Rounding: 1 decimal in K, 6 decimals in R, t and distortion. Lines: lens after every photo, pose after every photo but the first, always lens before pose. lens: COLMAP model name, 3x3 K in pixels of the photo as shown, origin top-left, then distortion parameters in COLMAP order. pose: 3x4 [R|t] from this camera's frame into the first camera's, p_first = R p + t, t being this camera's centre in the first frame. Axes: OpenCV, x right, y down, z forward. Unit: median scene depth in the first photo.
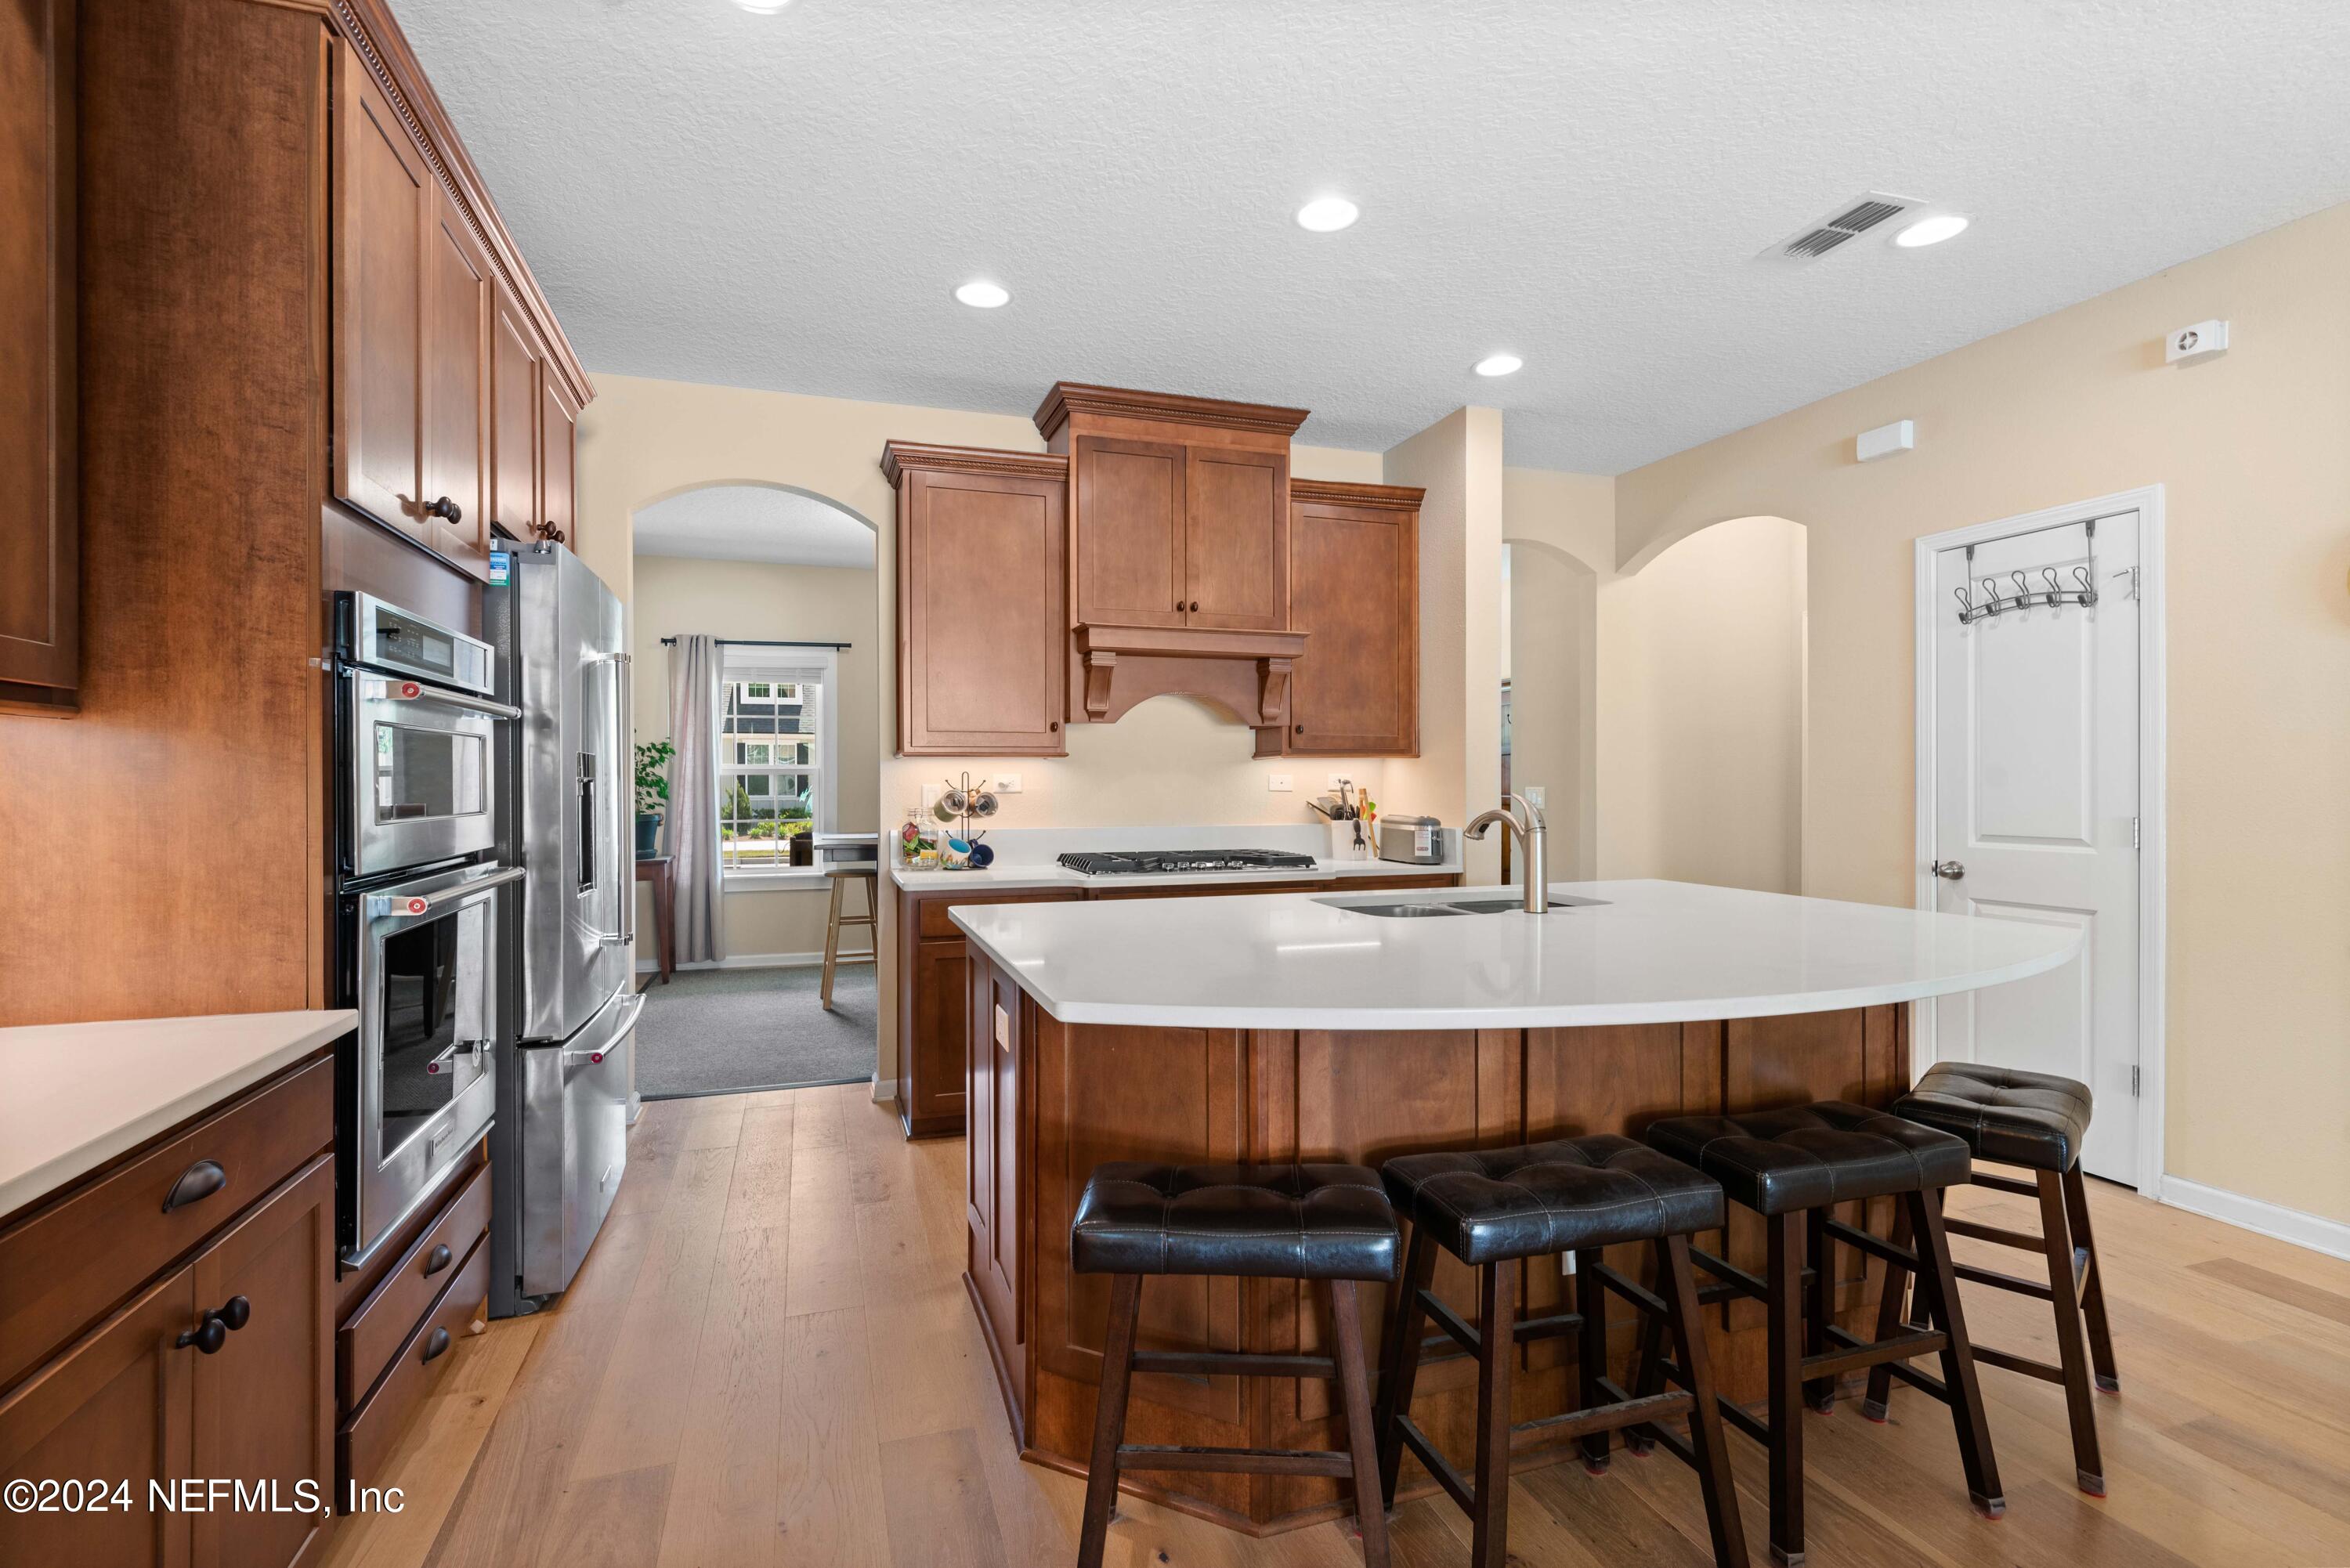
lens RADIAL K [[1072.4, 0, 1171.6], [0, 1072.4, 784.5], [0, 0, 1]] dist [-0.001398, -0.000090]
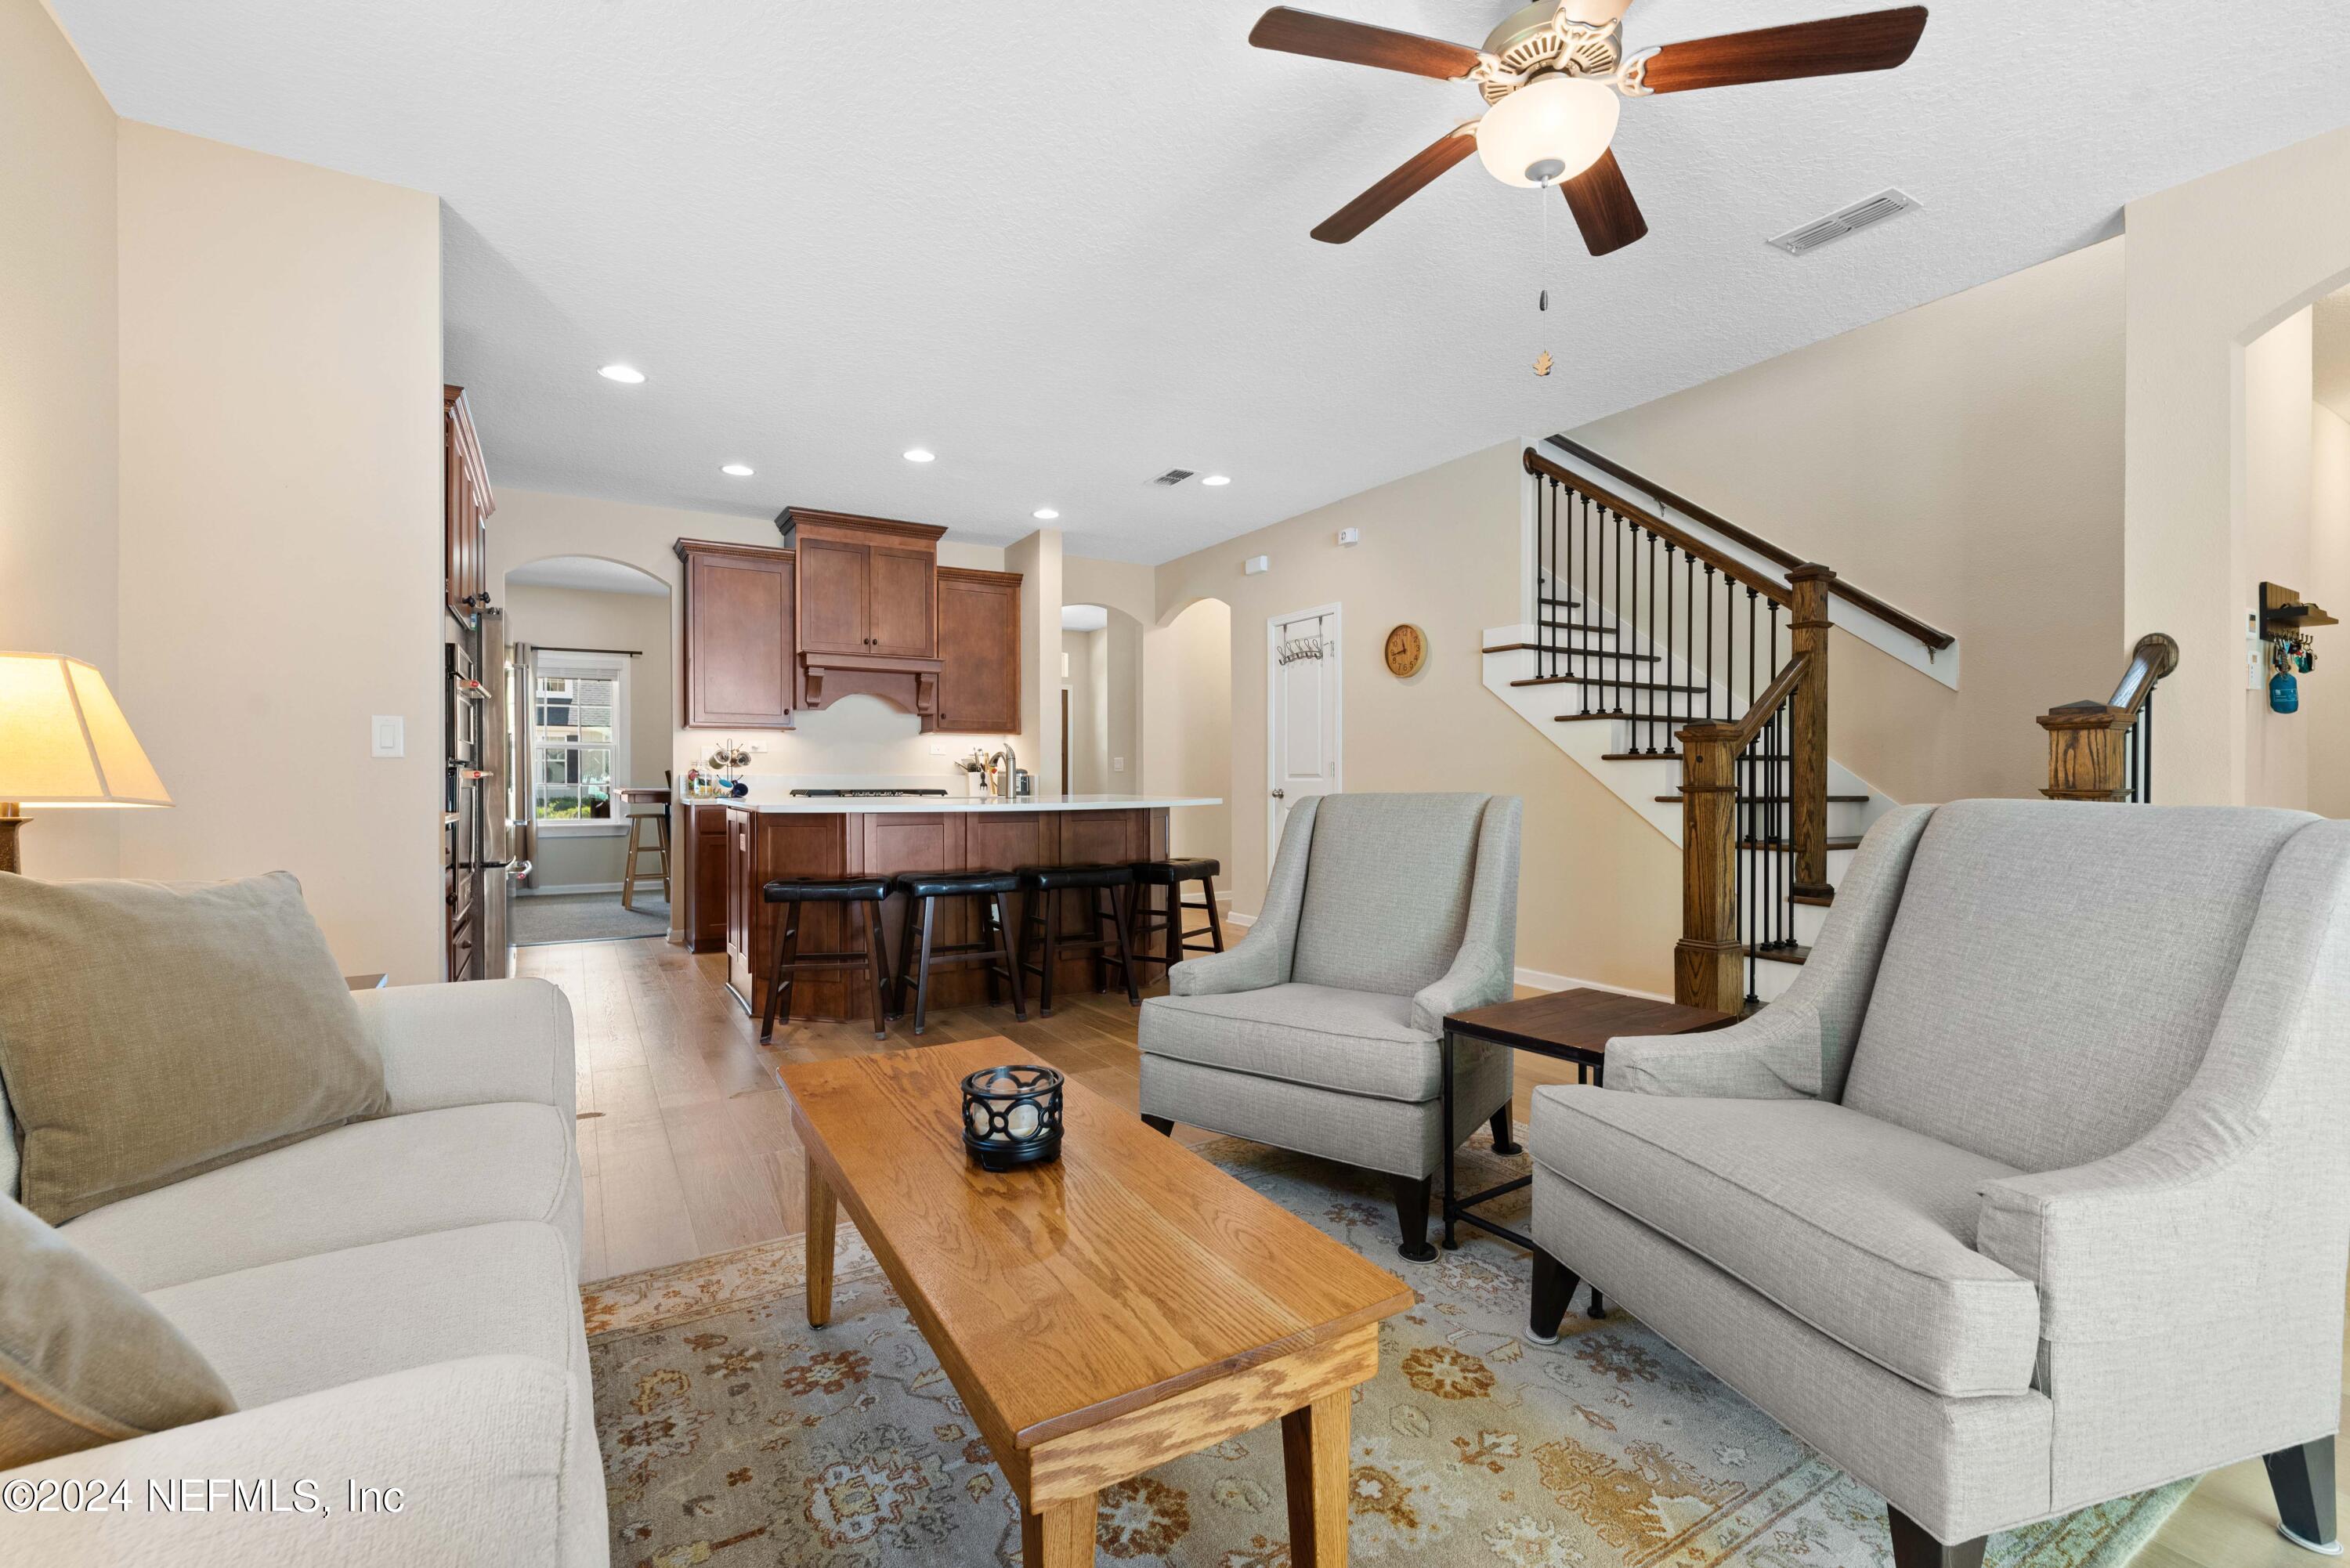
lens RADIAL K [[1012.5, 0, 1171.4], [0, 1012.5, 785.4], [0, 0, 1]] dist [0.001588, -0.000133]
pose [[0.977656, 0.000602, 0.210209, 0.141309], [-0.001038, 0.999998, 0.001964, 0.055693], [-0.210208, -0.002138, 0.977654, -0.649754]]
